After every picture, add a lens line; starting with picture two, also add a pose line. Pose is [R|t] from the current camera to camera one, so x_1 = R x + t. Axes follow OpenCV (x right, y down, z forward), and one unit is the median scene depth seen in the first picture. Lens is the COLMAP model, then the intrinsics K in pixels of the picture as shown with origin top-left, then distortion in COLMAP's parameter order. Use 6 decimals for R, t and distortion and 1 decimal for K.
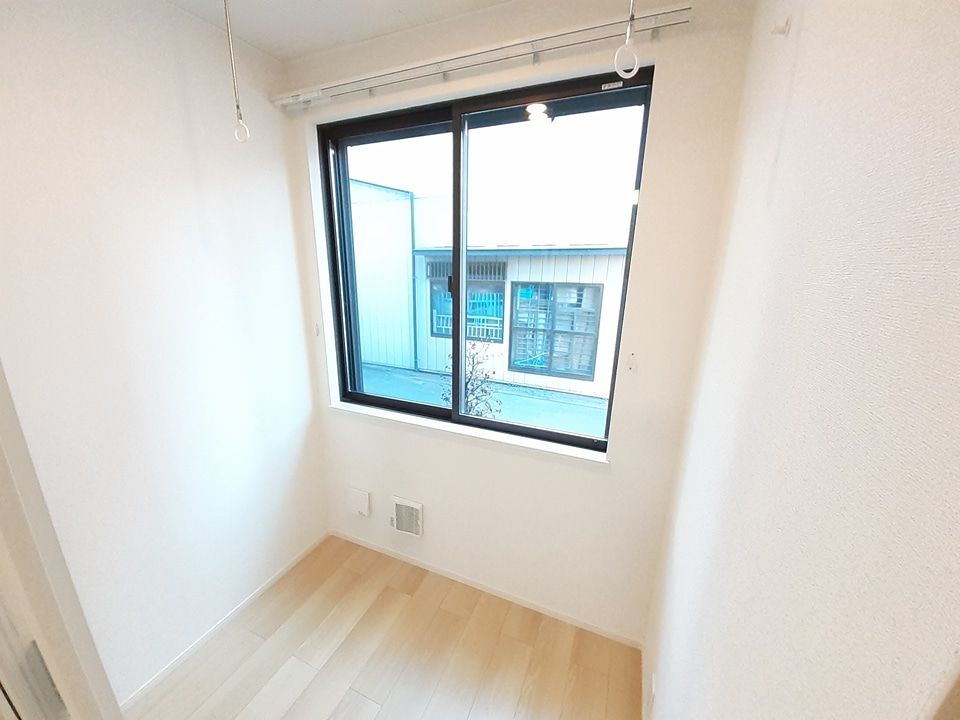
lens RADIAL K [[377.4, 0, 486.1], [0, 377.4, 364.4], [0, 0, 1]] dist [-0.012161, 0.000517]
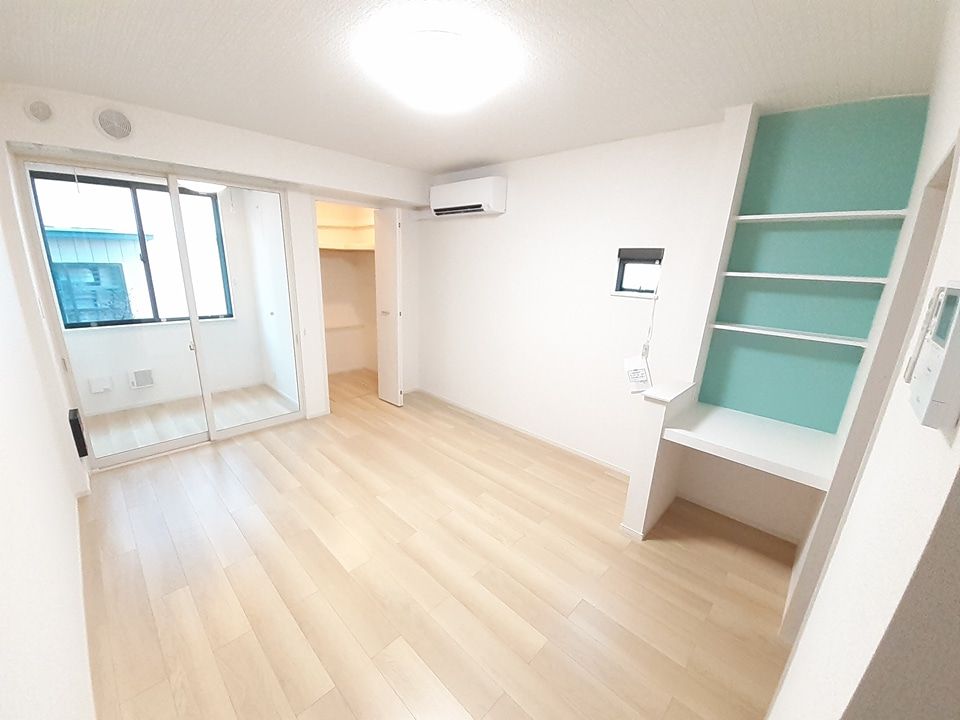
lens RADIAL K [[377.4, 0, 480.7], [0, 377.4, 369.1], [0, 0, 1]] dist [-0.012161, 0.000517]
pose [[0.349550, -0.251635, 0.902493, -1.504745], [0.215631, 0.959006, 0.183875, 0.459247], [-0.911766, 0.130332, 0.389481, -1.543119]]
